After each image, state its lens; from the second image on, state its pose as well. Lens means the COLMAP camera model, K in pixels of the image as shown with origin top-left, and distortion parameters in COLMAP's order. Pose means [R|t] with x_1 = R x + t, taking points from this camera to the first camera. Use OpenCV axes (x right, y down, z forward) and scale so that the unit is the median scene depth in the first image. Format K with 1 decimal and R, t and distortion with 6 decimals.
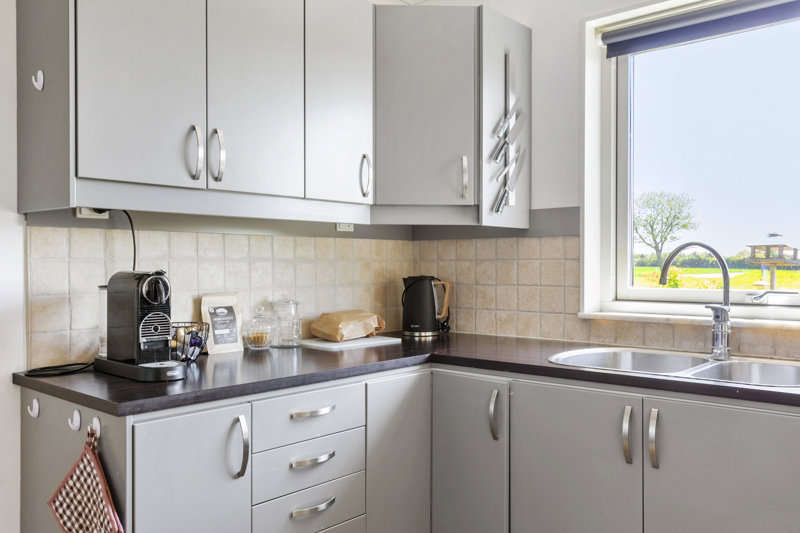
lens RADIAL K [[687.8, 0, 399.0], [0, 687.8, 267.5], [0, 0, 1]] dist [0.014558, 0.008846]
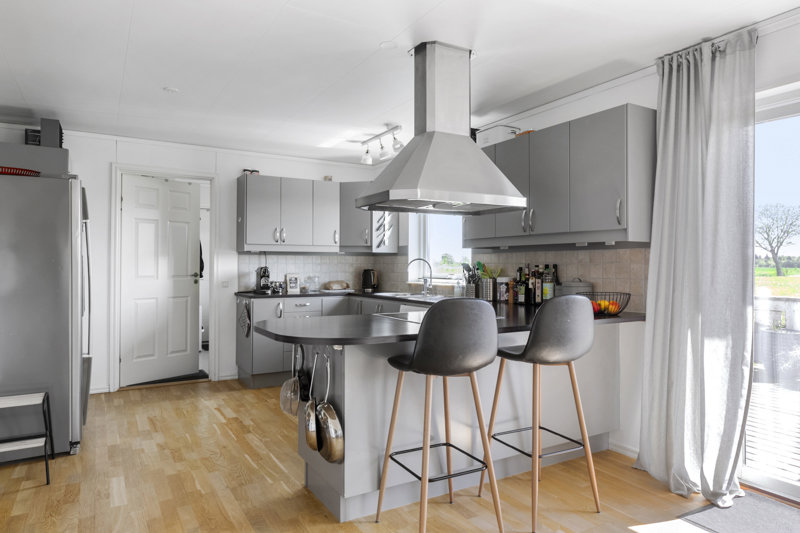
lens RADIAL K [[523.3, 0, 400.3], [0, 523.3, 267.5], [0, 0, 1]] dist [0.005858, 0.000840]
pose [[0.955945, 0.004172, -0.293517, 0.934549], [-0.003937, 0.999991, 0.001393, 0.002159], [0.293520, -0.000176, 0.955953, -1.207325]]
